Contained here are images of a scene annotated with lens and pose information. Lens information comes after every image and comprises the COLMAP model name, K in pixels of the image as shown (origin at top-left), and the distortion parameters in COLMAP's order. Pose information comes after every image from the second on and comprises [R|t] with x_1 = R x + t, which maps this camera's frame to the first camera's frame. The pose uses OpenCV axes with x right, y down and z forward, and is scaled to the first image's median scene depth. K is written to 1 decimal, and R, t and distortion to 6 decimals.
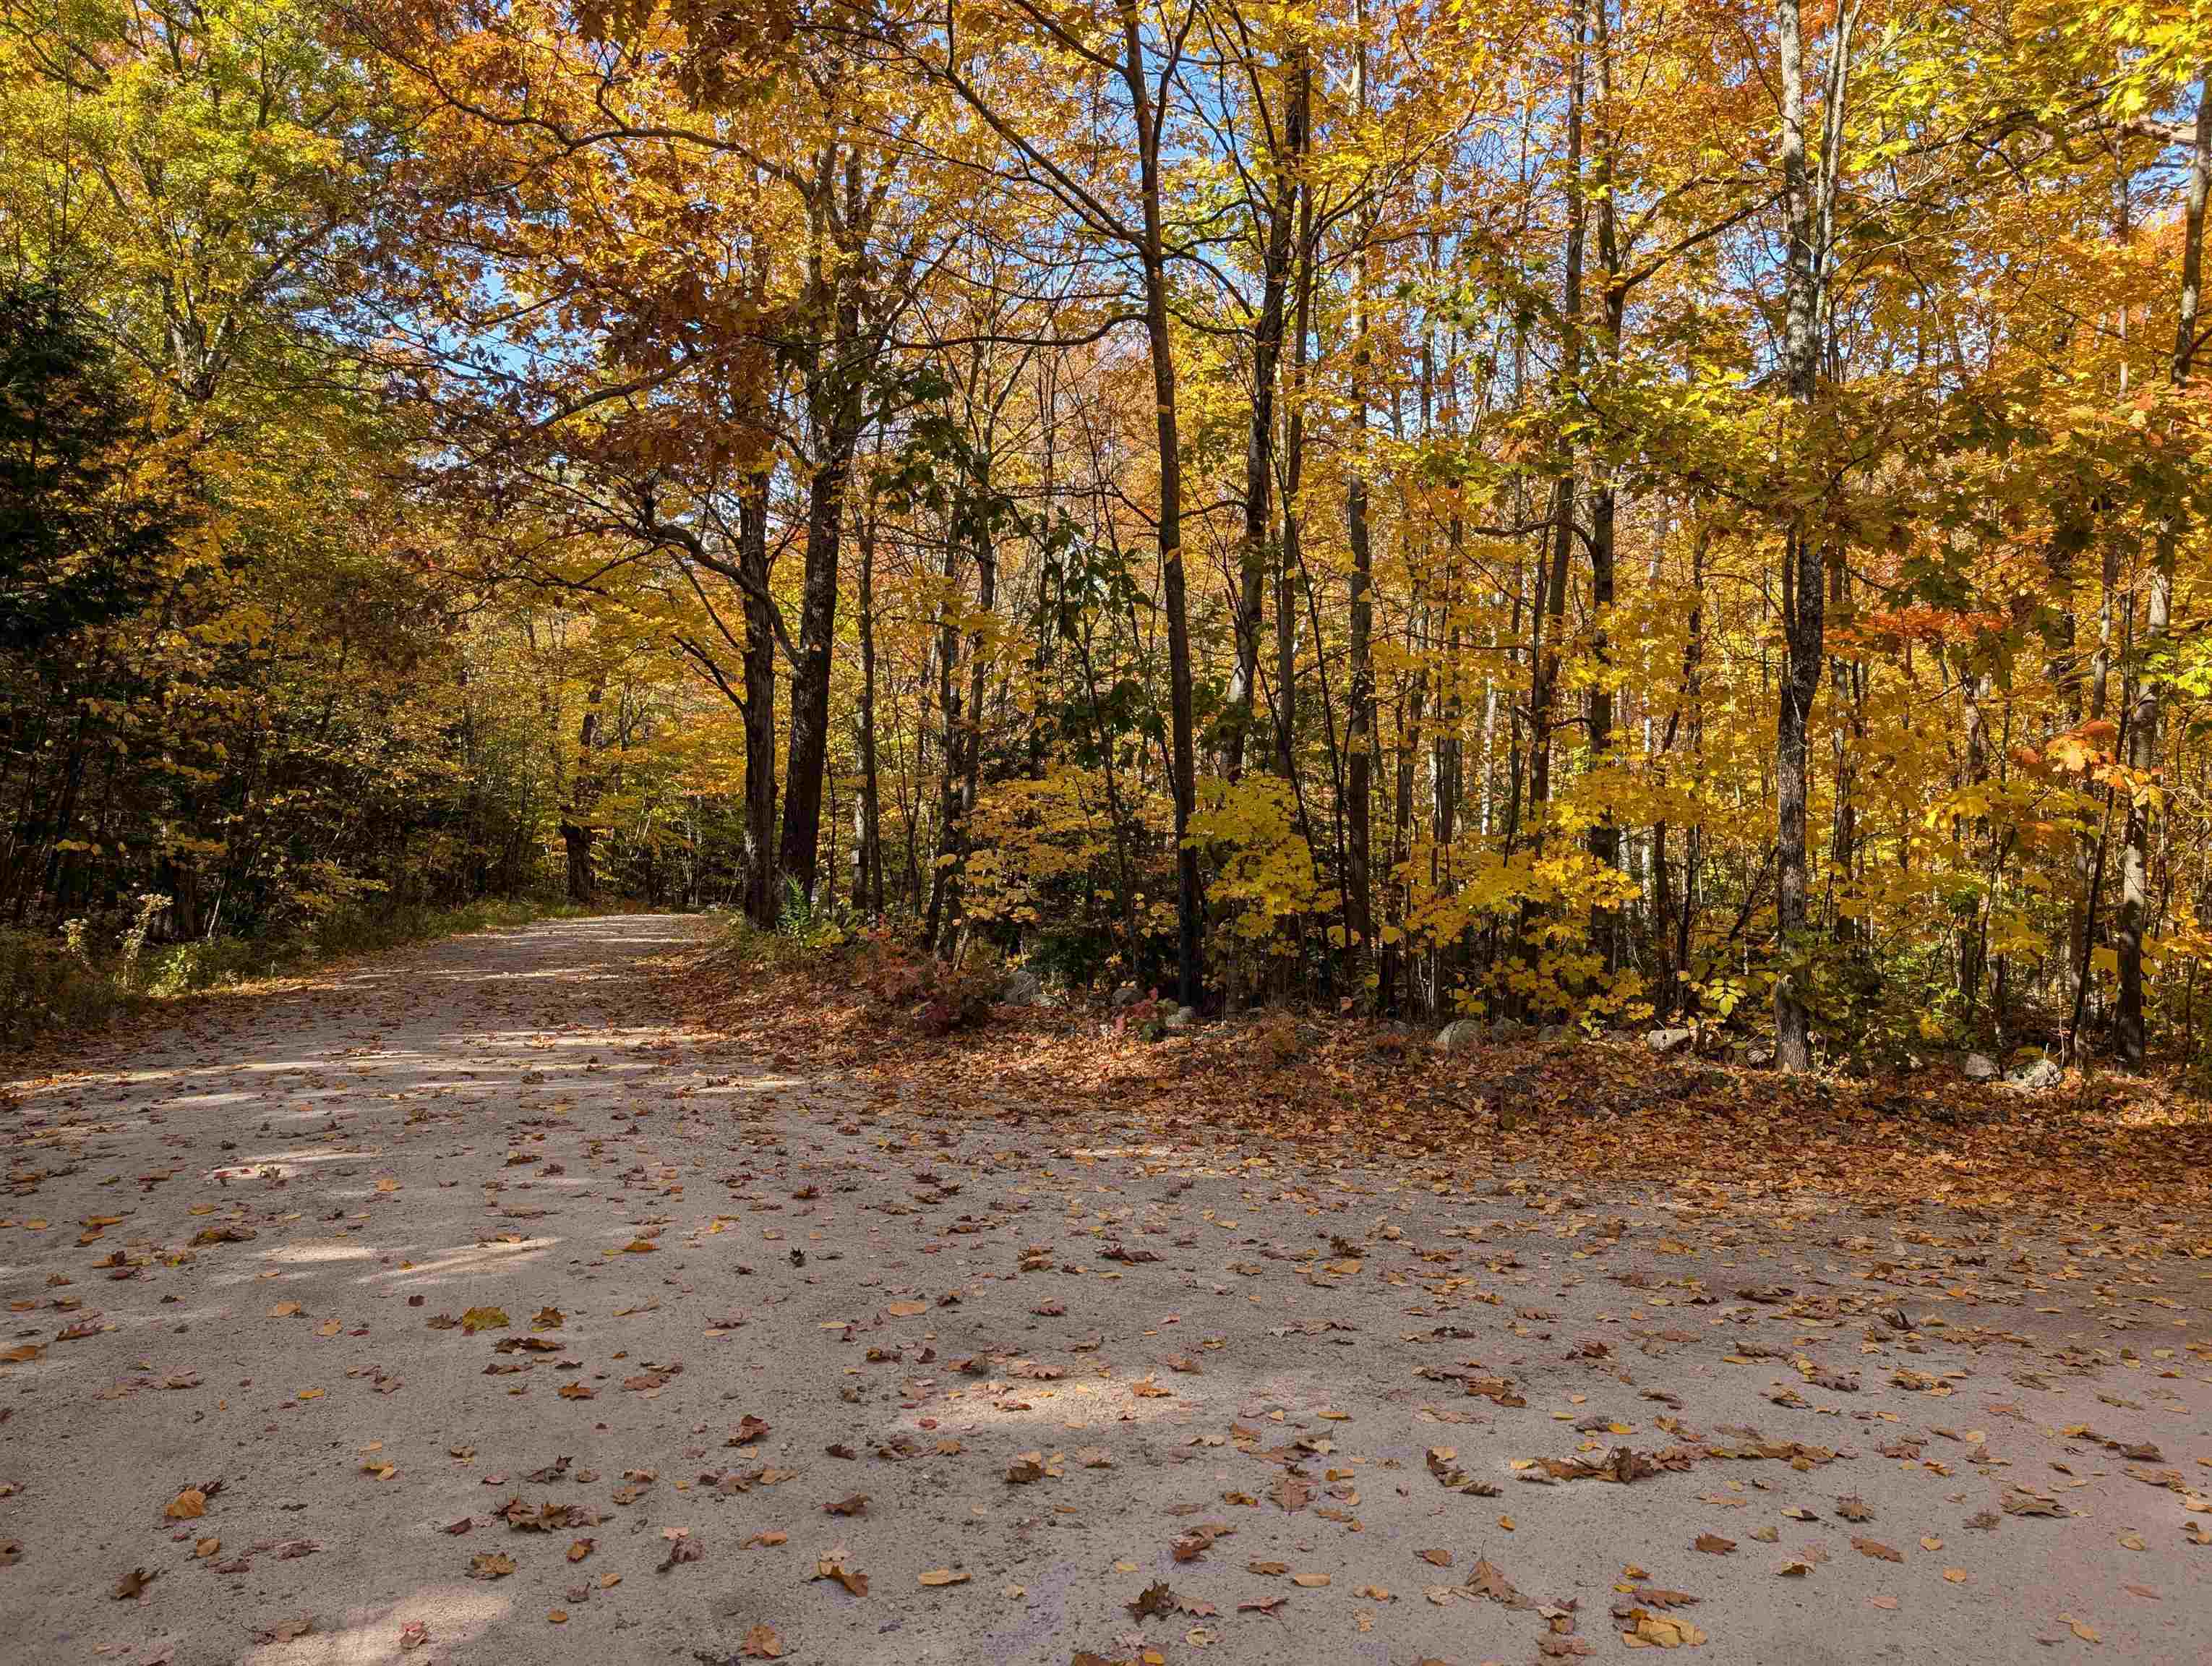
lens RADIAL K [[1403.3, 0, 1109.5], [0, 1403.3, 838.9], [0, 0, 1]] dist [-0.003972, -0.002375]
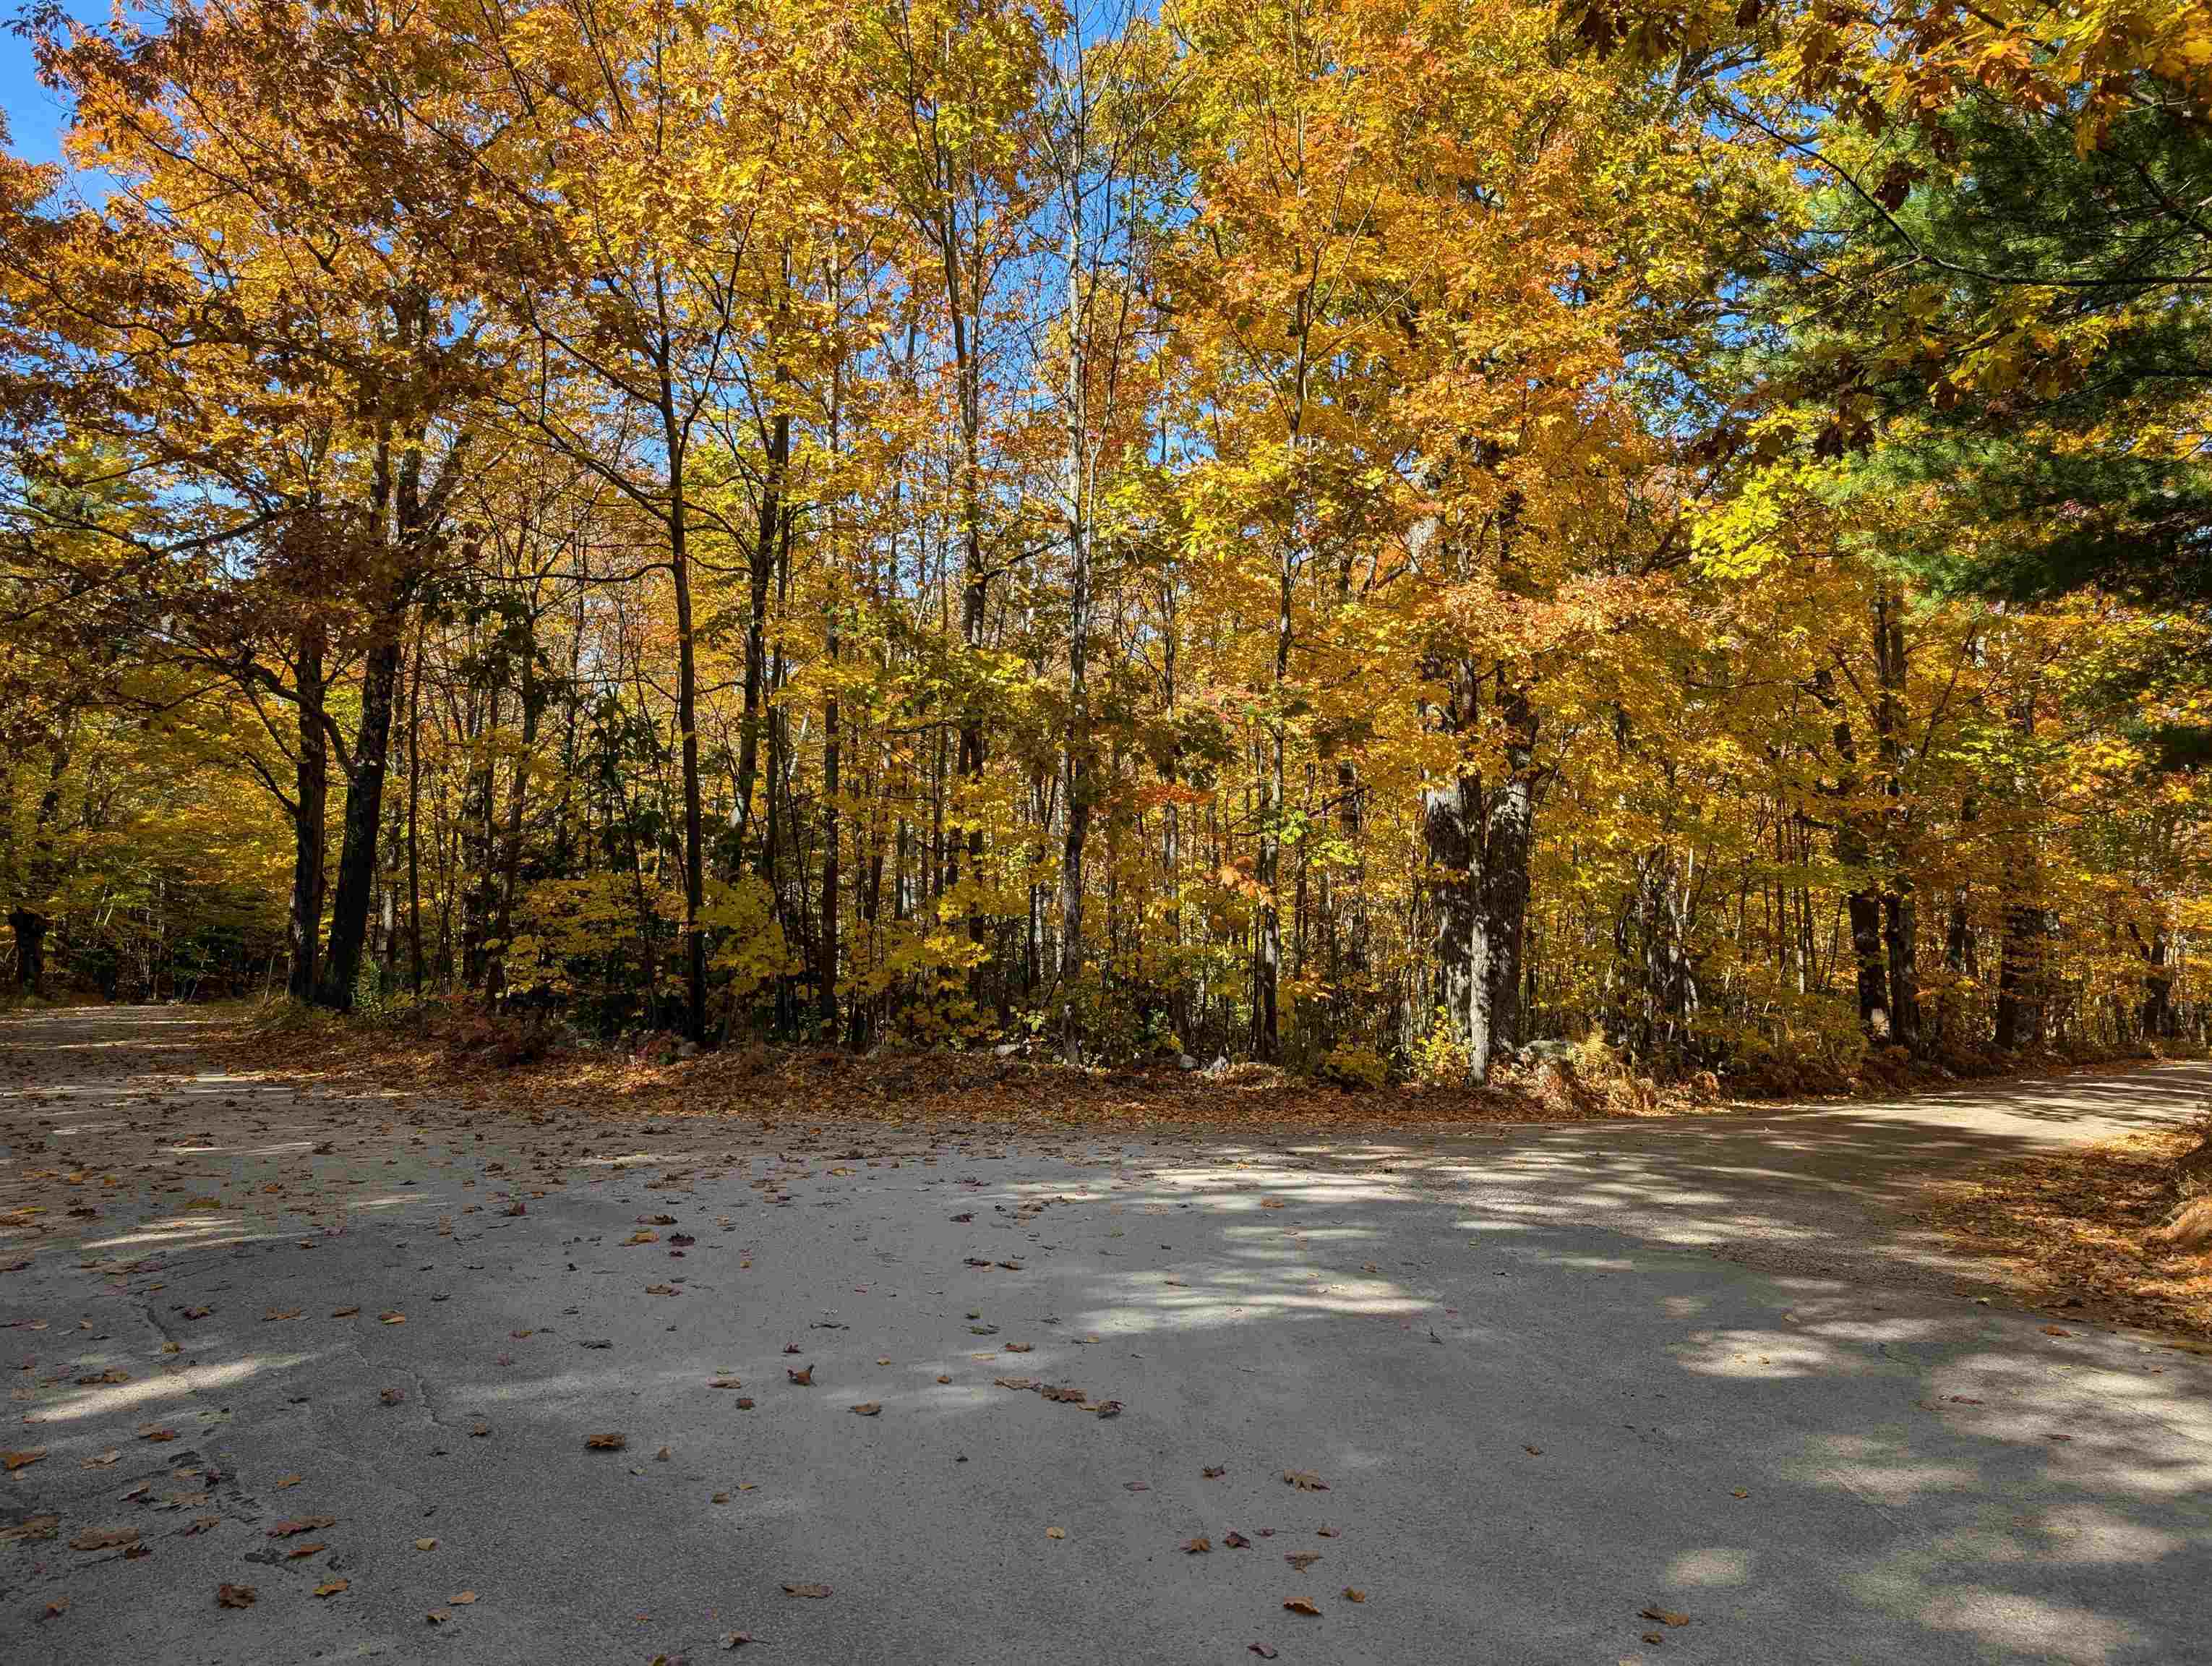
lens RADIAL K [[1403.3, 0, 1109.5], [0, 1403.3, 838.9], [0, 0, 1]] dist [-0.003972, -0.002375]
pose [[0.943204, 0.019675, 0.331630, -0.021023], [0.001229, 0.998031, -0.062708, 0.002516], [-0.332211, 0.059554, 0.941323, -0.469987]]
